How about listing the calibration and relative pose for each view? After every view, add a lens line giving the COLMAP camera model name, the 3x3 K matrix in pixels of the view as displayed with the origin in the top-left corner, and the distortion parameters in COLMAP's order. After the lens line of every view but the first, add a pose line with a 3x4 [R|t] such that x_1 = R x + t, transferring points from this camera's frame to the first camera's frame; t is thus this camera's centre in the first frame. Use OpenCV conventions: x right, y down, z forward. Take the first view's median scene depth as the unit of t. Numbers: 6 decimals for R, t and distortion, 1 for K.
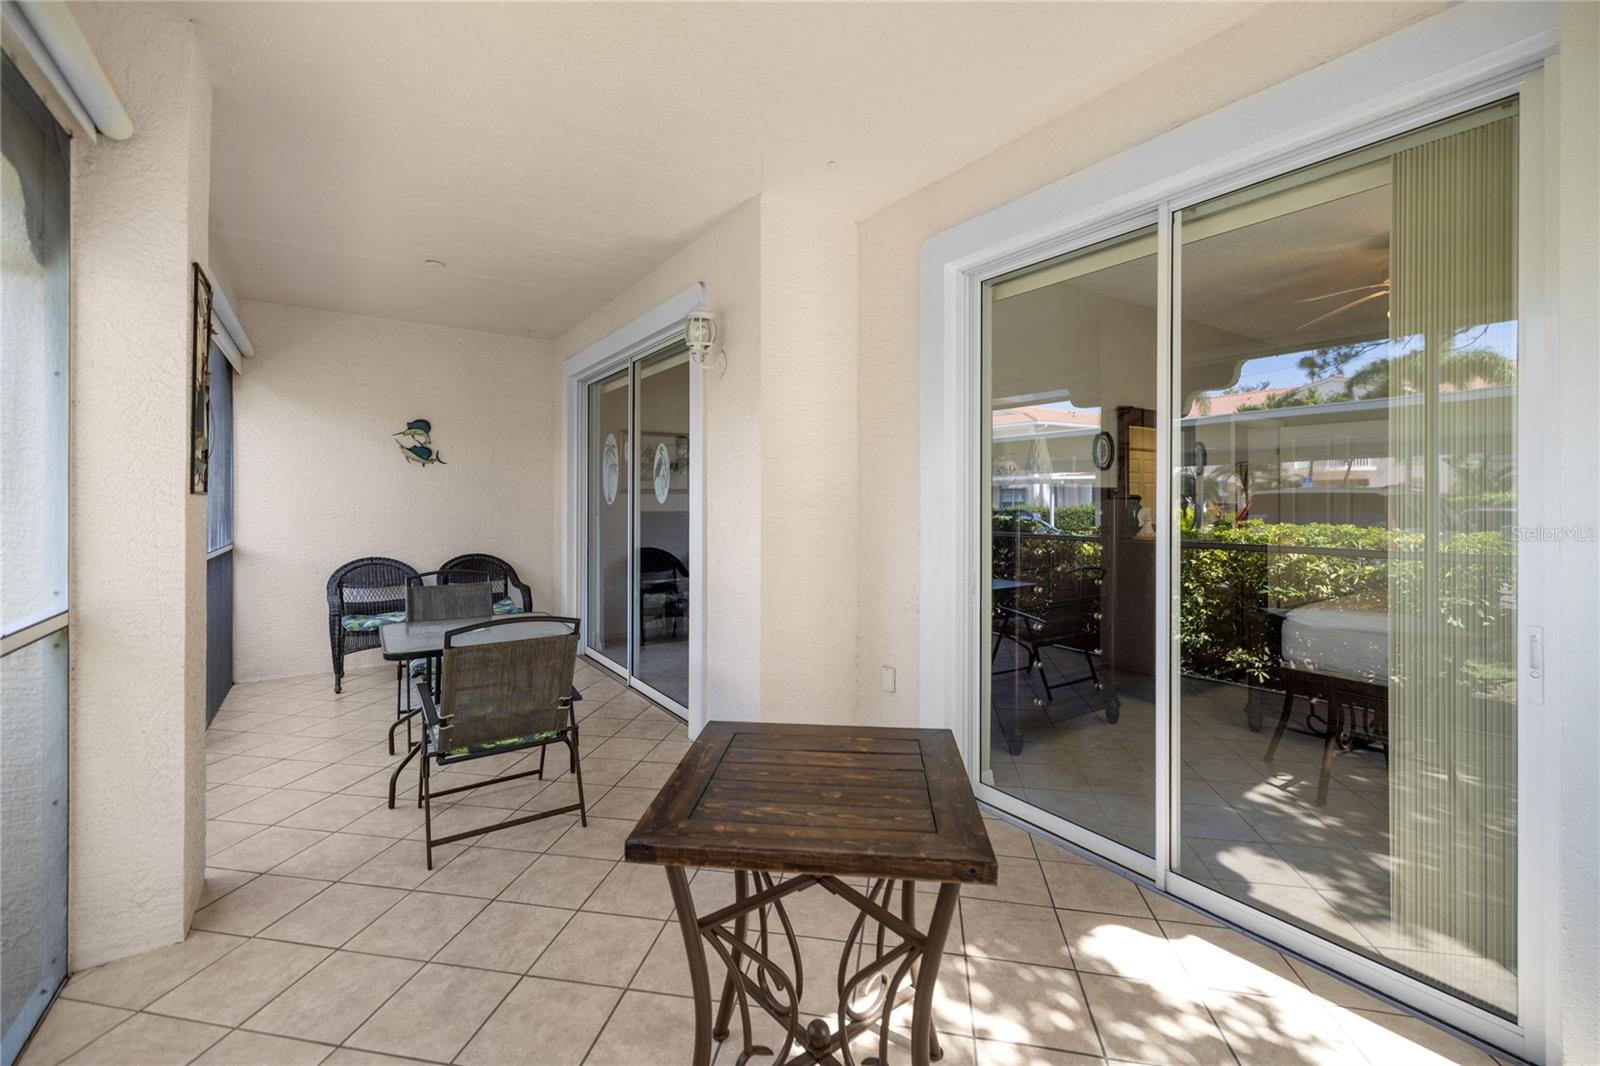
lens RADIAL K [[678.2, 0, 781.0], [0, 678.2, 499.2], [0, 0, 1]] dist [0.000325, 0.000006]
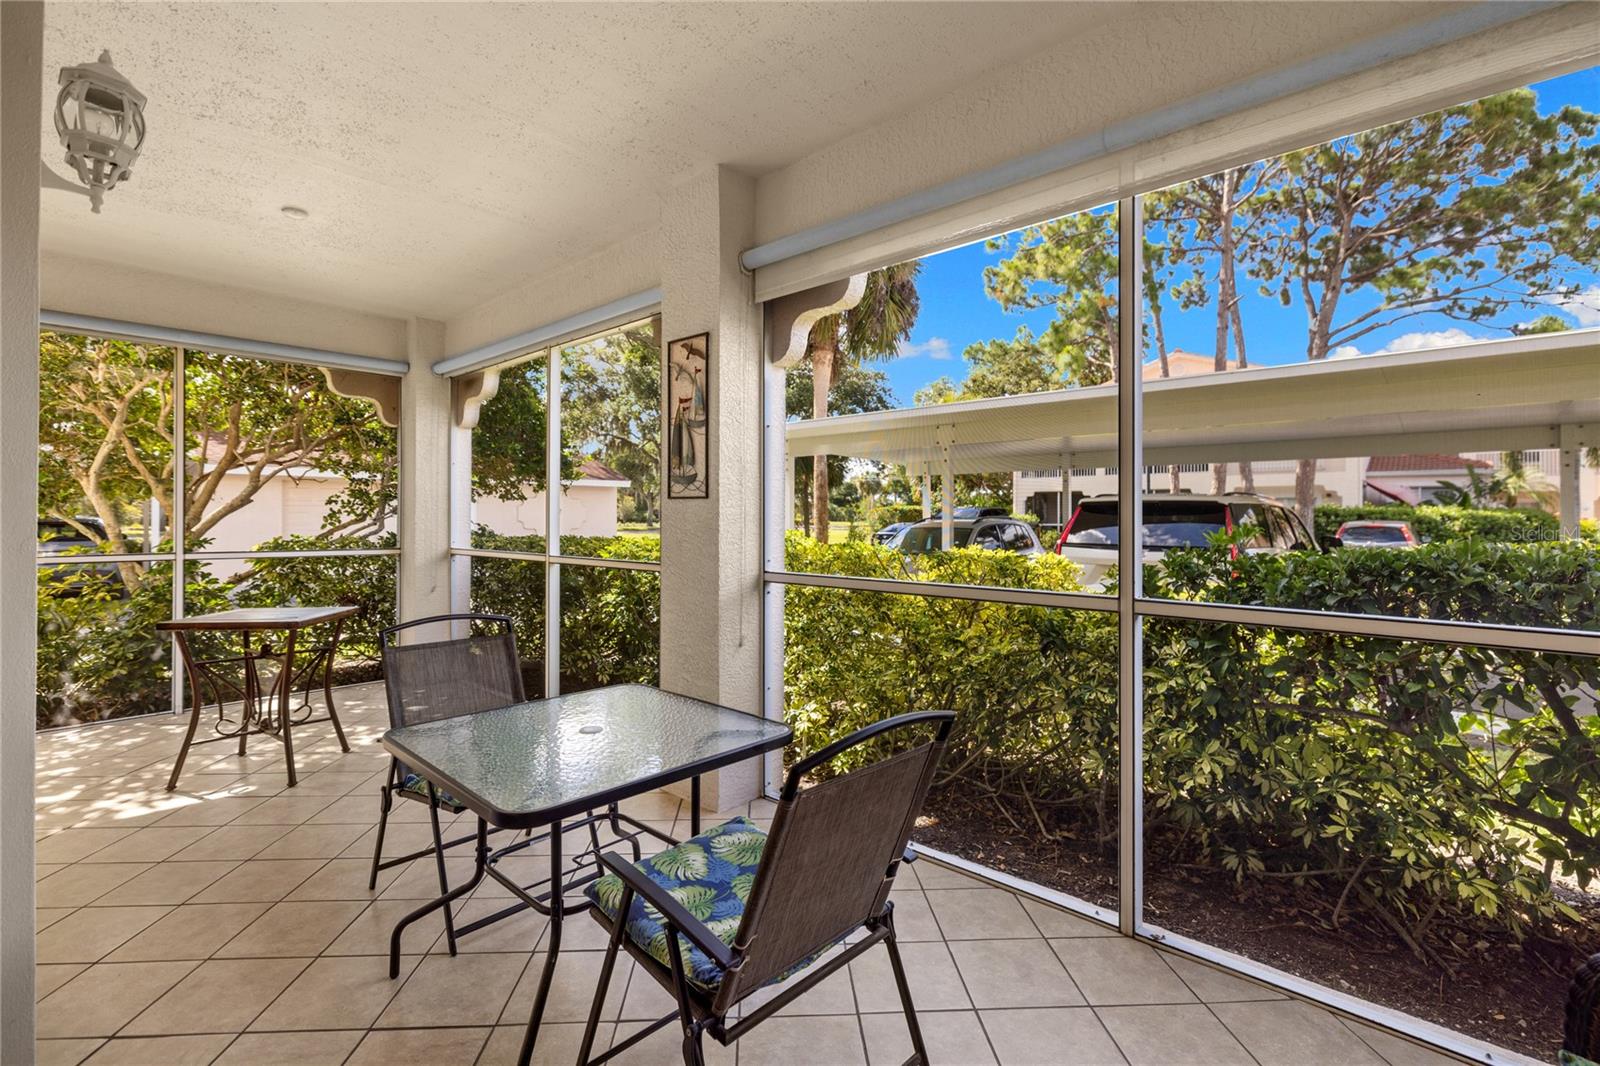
lens RADIAL K [[722.2, 0, 804.4], [0, 722.2, 510.2], [0, 0, 1]] dist [-0.003428, -0.000122]
pose [[-0.969210, -0.006525, -0.246149, -0.298141], [-0.003722, 0.999923, -0.011848, 0.012112], [0.246207, -0.010567, -0.969160, 1.013782]]
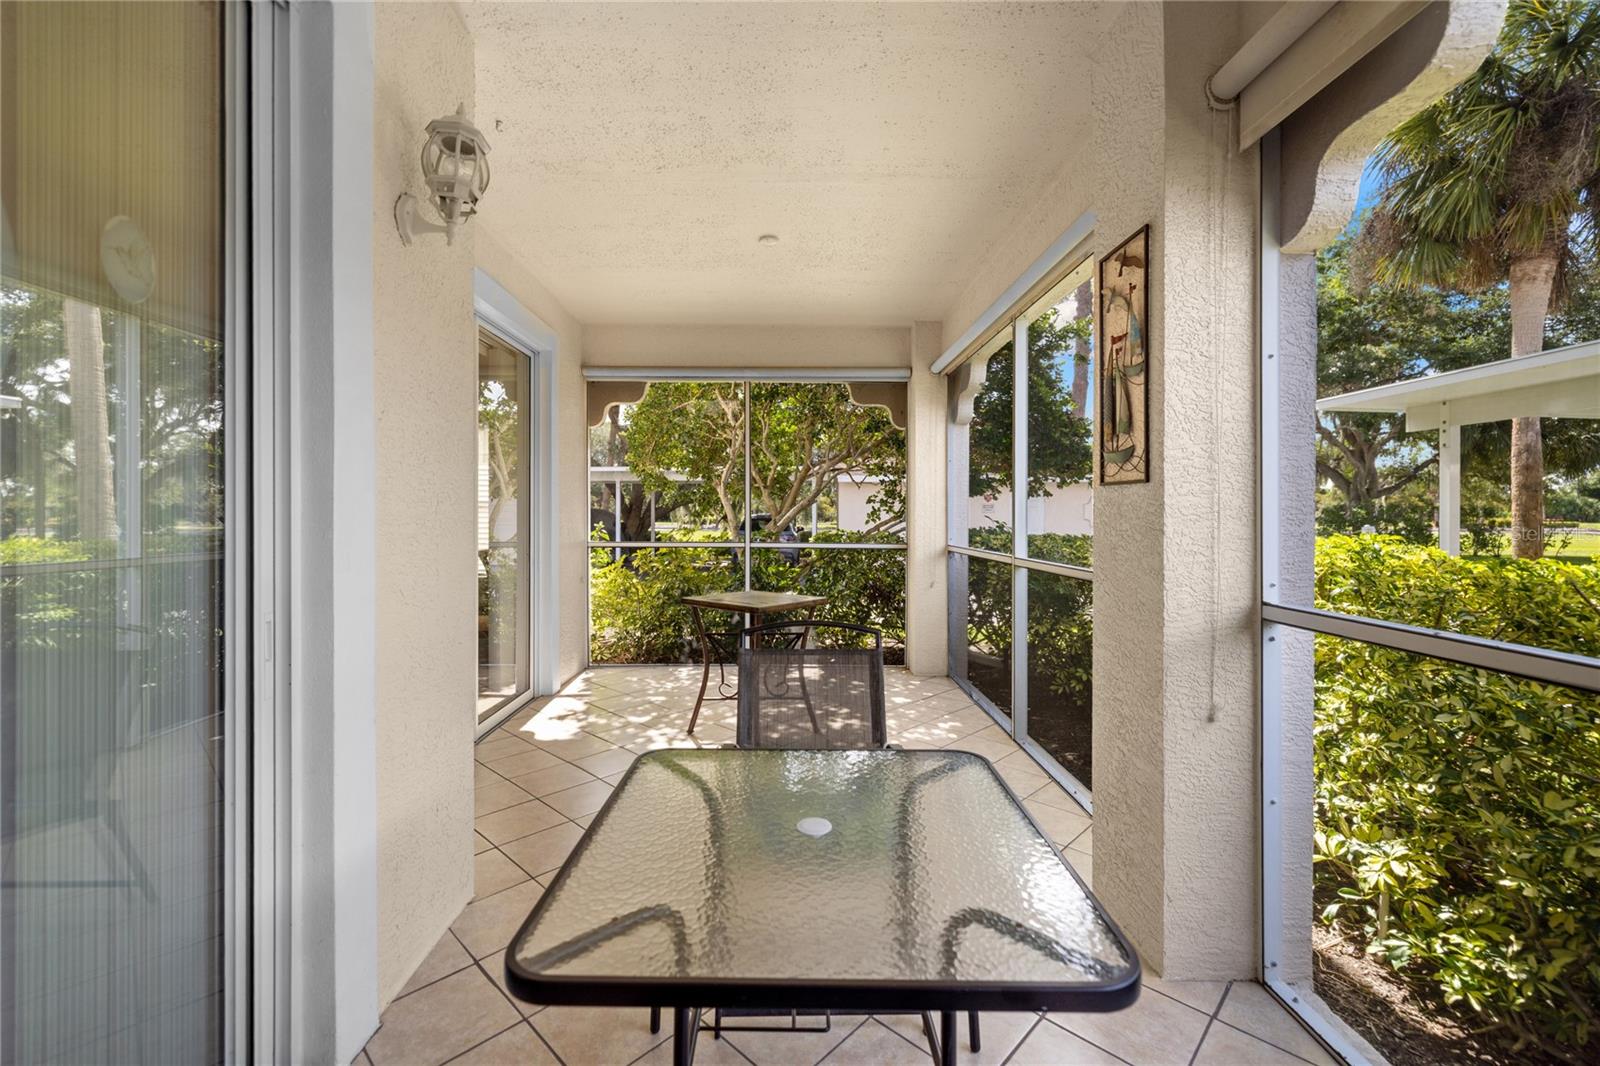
lens RADIAL K [[677.0, 0, 782.5], [0, 677.0, 515.5], [0, 0, 1]] dist [0.000826, 0.000526]
pose [[-0.832882, -0.004528, 0.553432, -0.402560], [-0.004937, 0.999988, 0.000751, 0.014089], [-0.553428, -0.002106, -0.832894, 0.829296]]
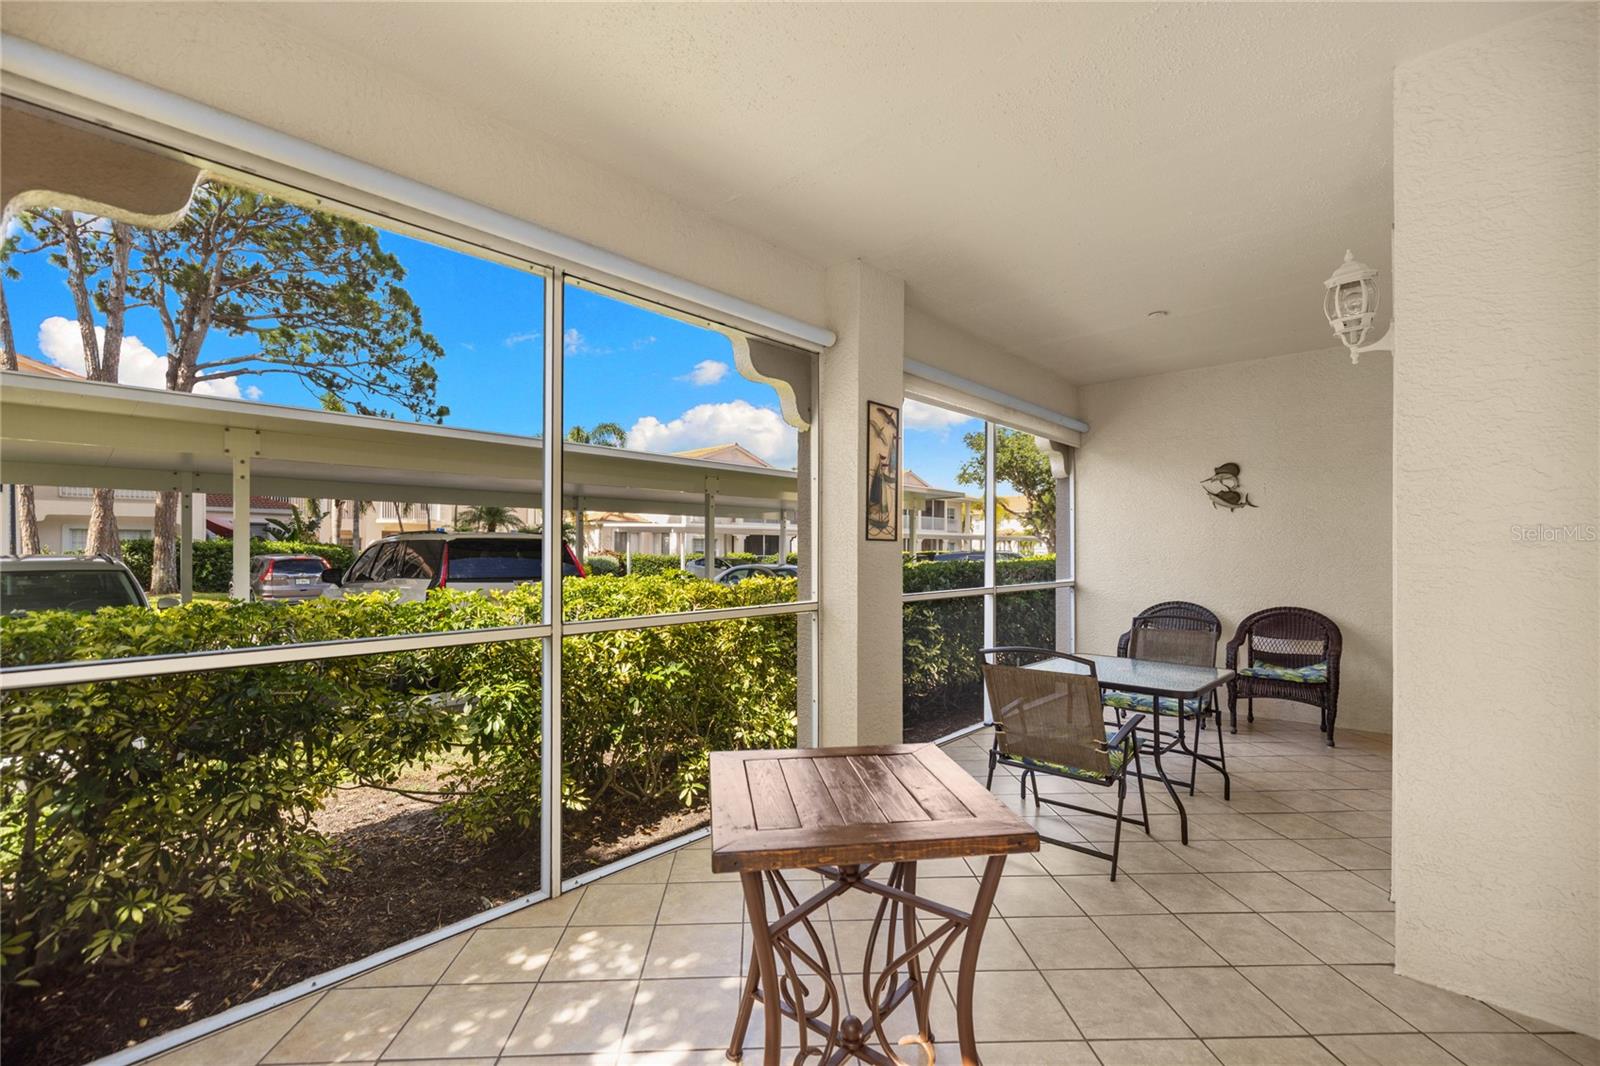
lens RADIAL K [[678.2, 0, 785.7], [0, 678.2, 549.0], [0, 0, 1]] dist [0.002651, 0.000321]
pose [[0.222113, -0.003538, -0.975015, 0.278882], [0.004153, 0.999988, -0.002682, 0.005271], [0.975012, -0.003454, 0.222125, 0.167449]]
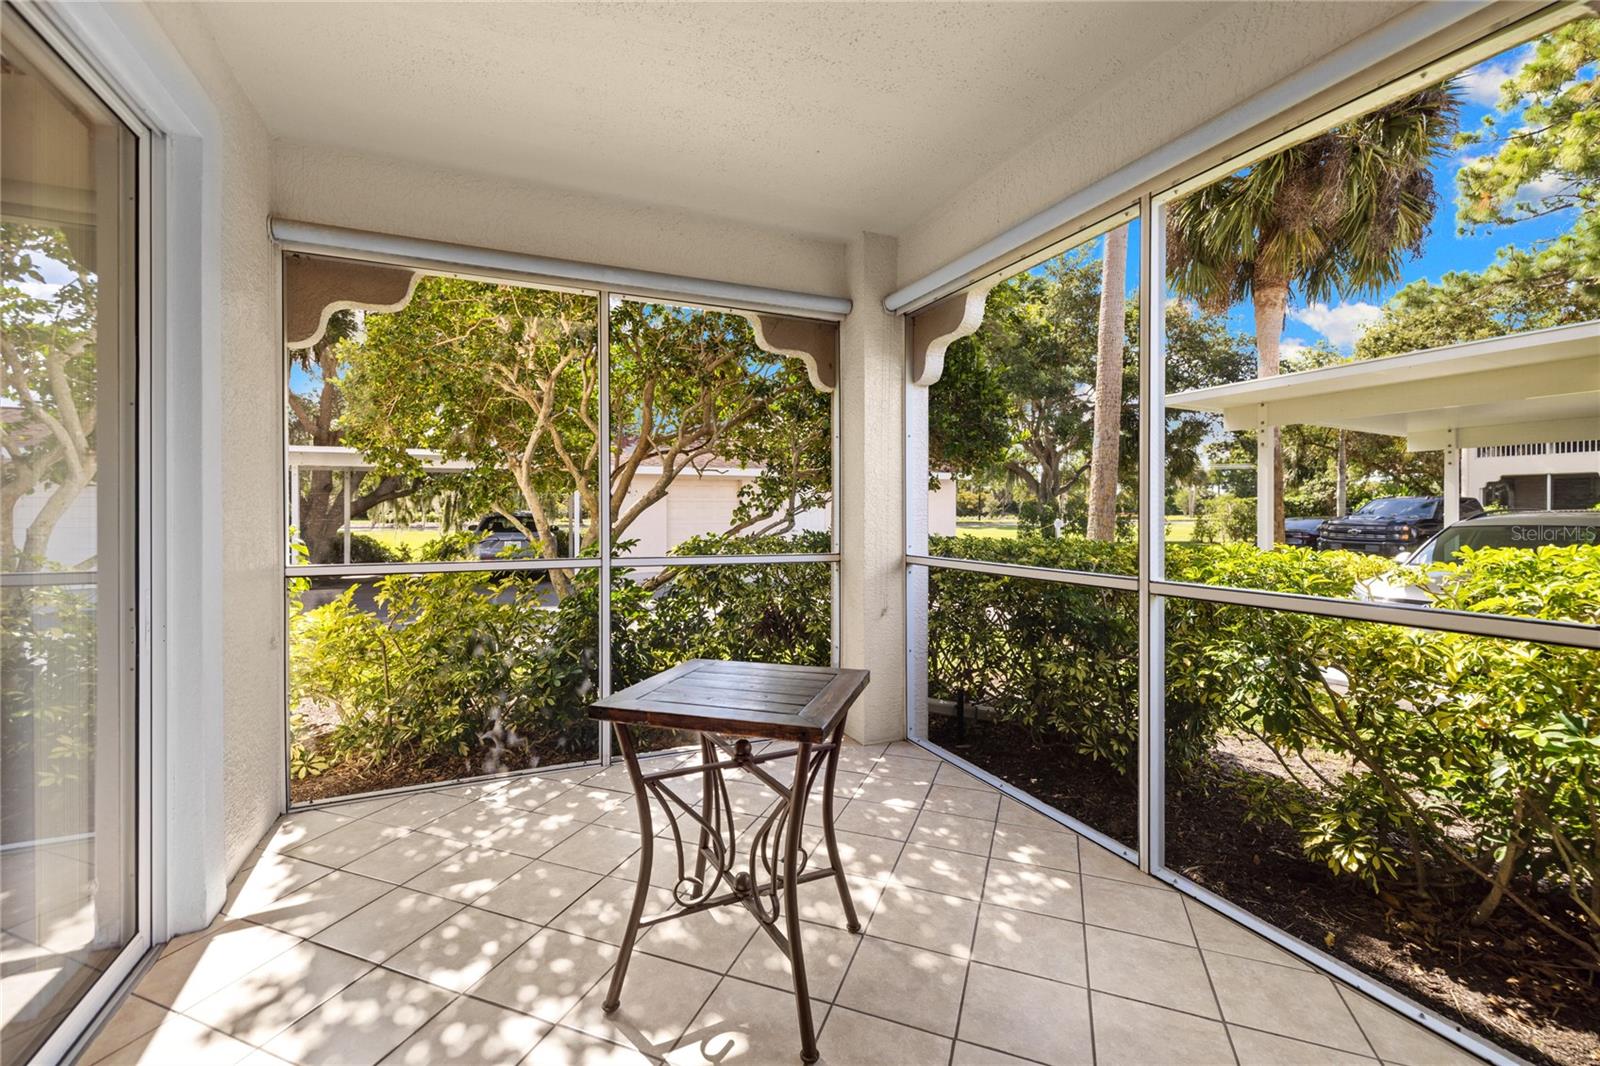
lens RADIAL K [[677.4, 0, 791.9], [0, 677.4, 512.0], [0, 0, 1]] dist [0.000206, 0.000028]
pose [[-0.984493, -0.002092, 0.175409, -0.068267], [-0.002066, 0.999998, 0.000331, 0.012788], [-0.175409, -0.000036, -0.984496, 0.586149]]
